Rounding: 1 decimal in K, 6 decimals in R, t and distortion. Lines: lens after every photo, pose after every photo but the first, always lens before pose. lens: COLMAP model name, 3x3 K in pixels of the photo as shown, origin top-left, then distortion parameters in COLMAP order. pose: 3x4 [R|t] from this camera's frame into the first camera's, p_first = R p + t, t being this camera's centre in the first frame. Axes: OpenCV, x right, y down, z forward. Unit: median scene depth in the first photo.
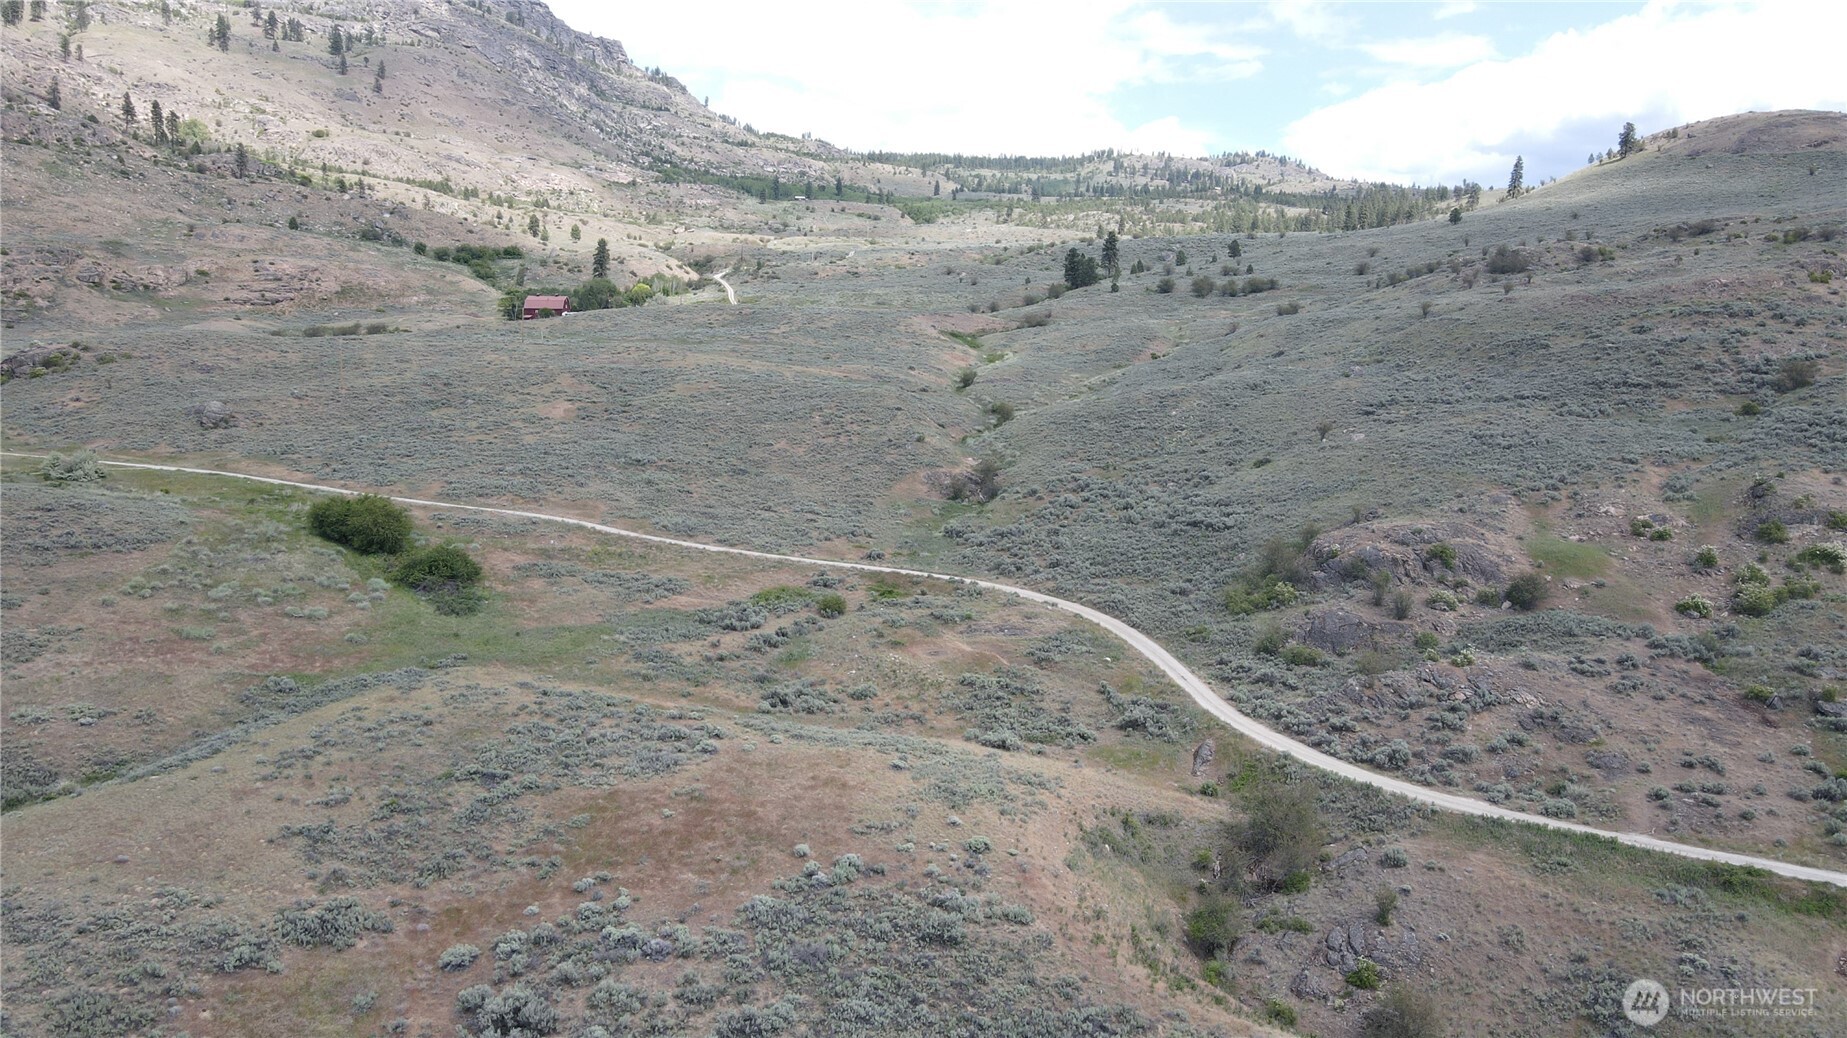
lens RADIAL K [[1371.4, 0, 926.3], [0, 1371.4, 514.8], [0, 0, 1]] dist [0.001323, 0.029573]
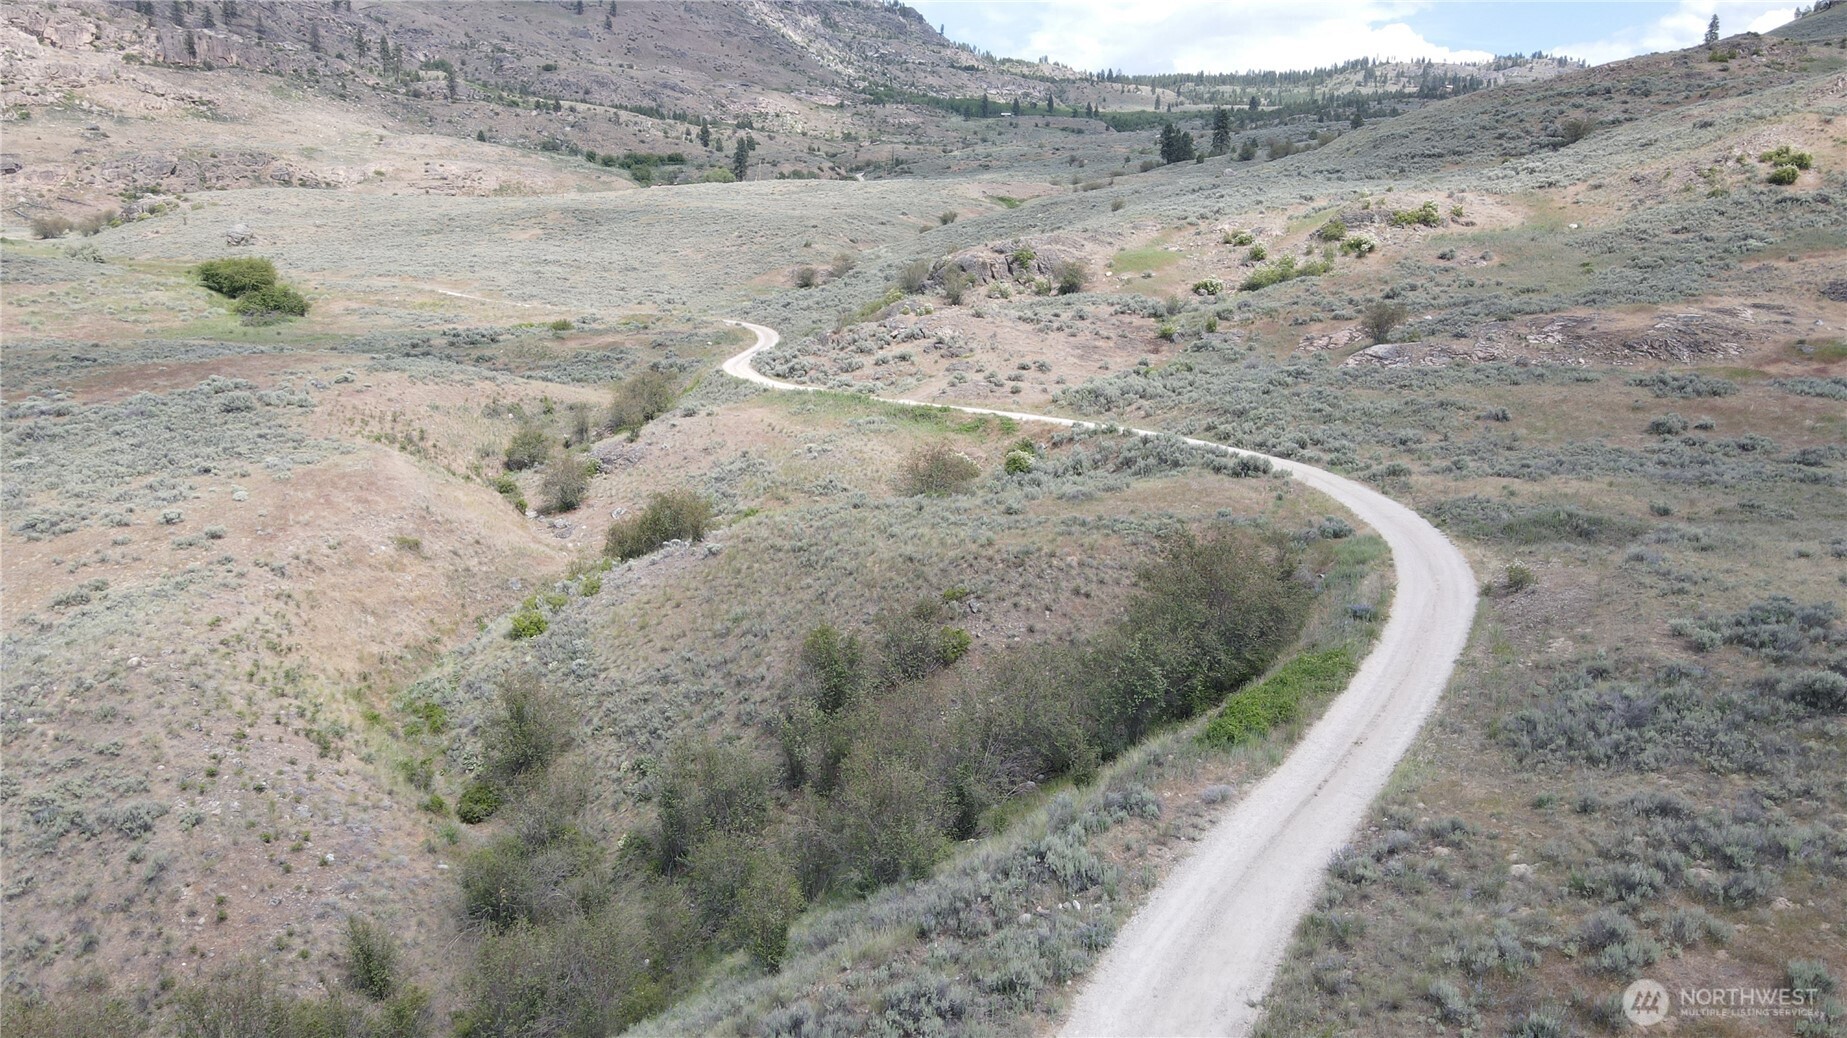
lens RADIAL K [[1371.4, 0, 923.2], [0, 1371.4, 519.4], [0, 0, 1]] dist [0.001323, 0.029573]
pose [[0.979178, 0.018096, -0.202195, 0.225470], [-0.009048, 0.998920, 0.045585, 0.082067], [0.202801, -0.042806, 0.978284, -0.048642]]
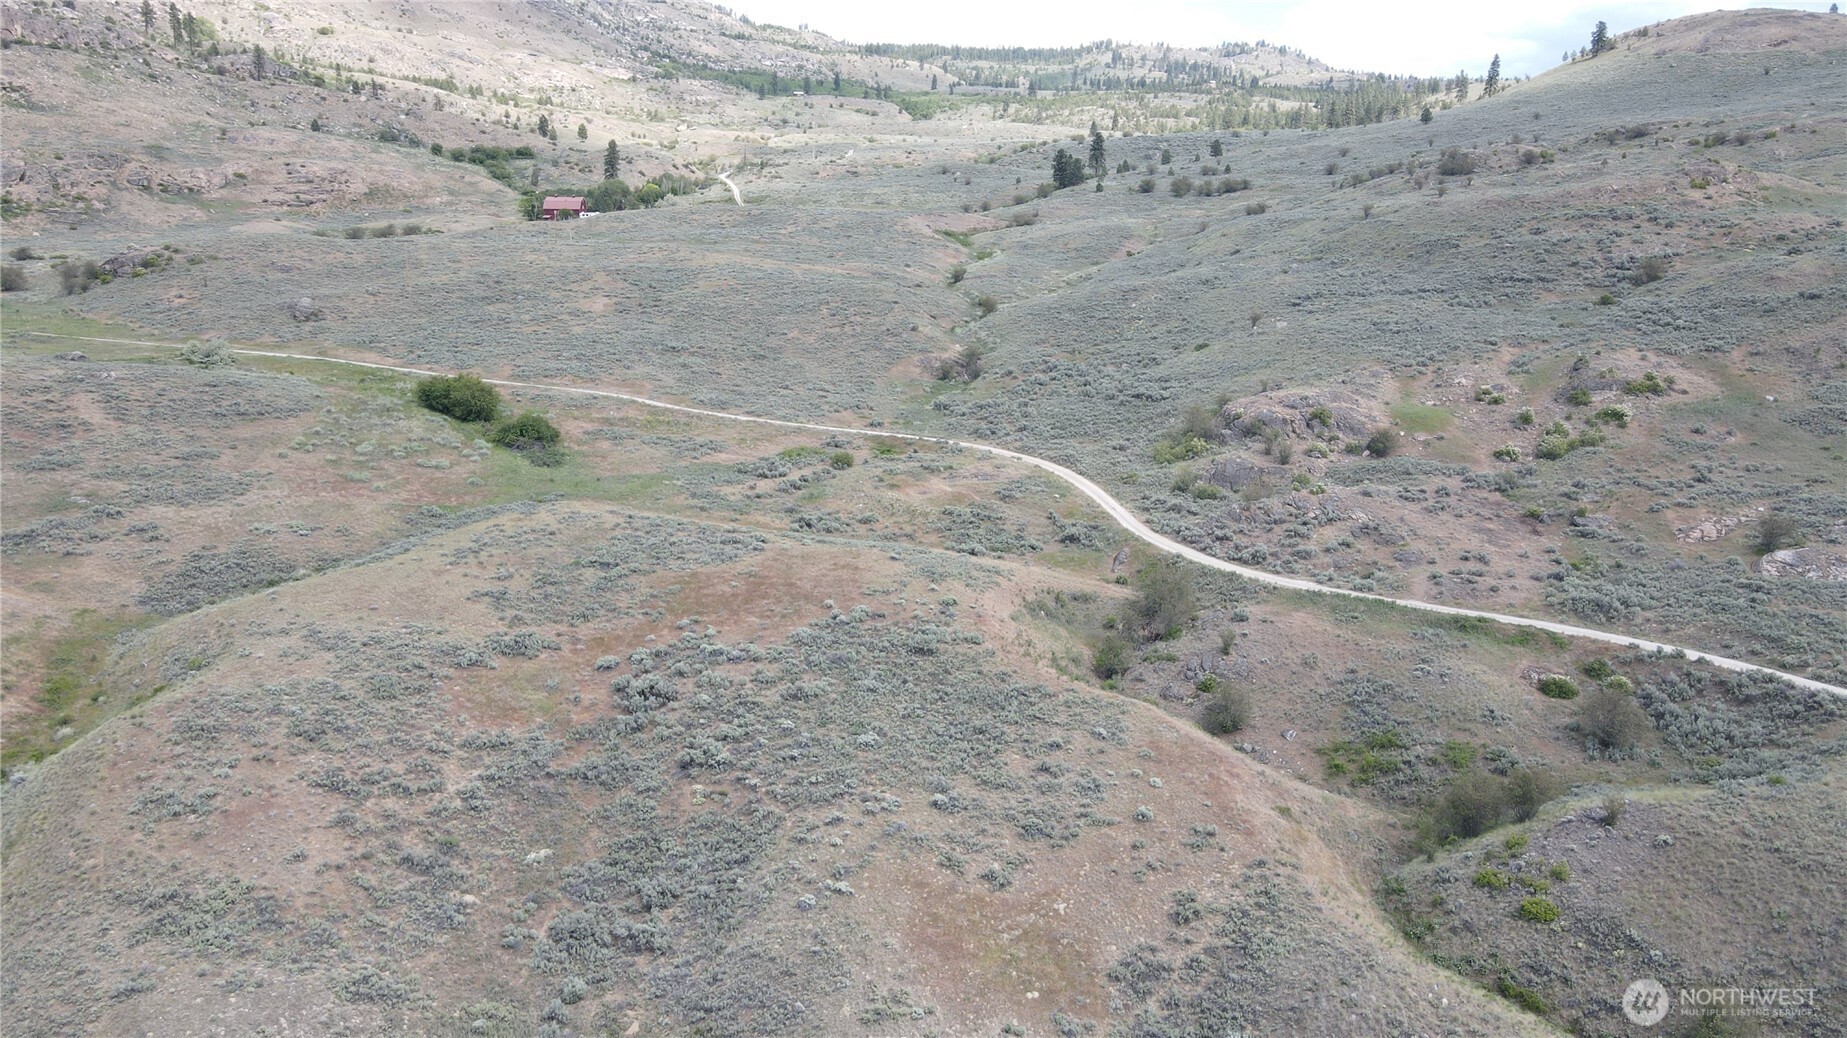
lens RADIAL K [[1371.4, 0, 928.1], [0, 1371.4, 514.7], [0, 0, 1]] dist [0.001323, 0.029573]
pose [[0.999993, -0.003488, 0.001309, 0.003615], [0.003379, 0.997152, 0.075348, 0.010163], [-0.001568, -0.075343, 0.997156, -0.119303]]
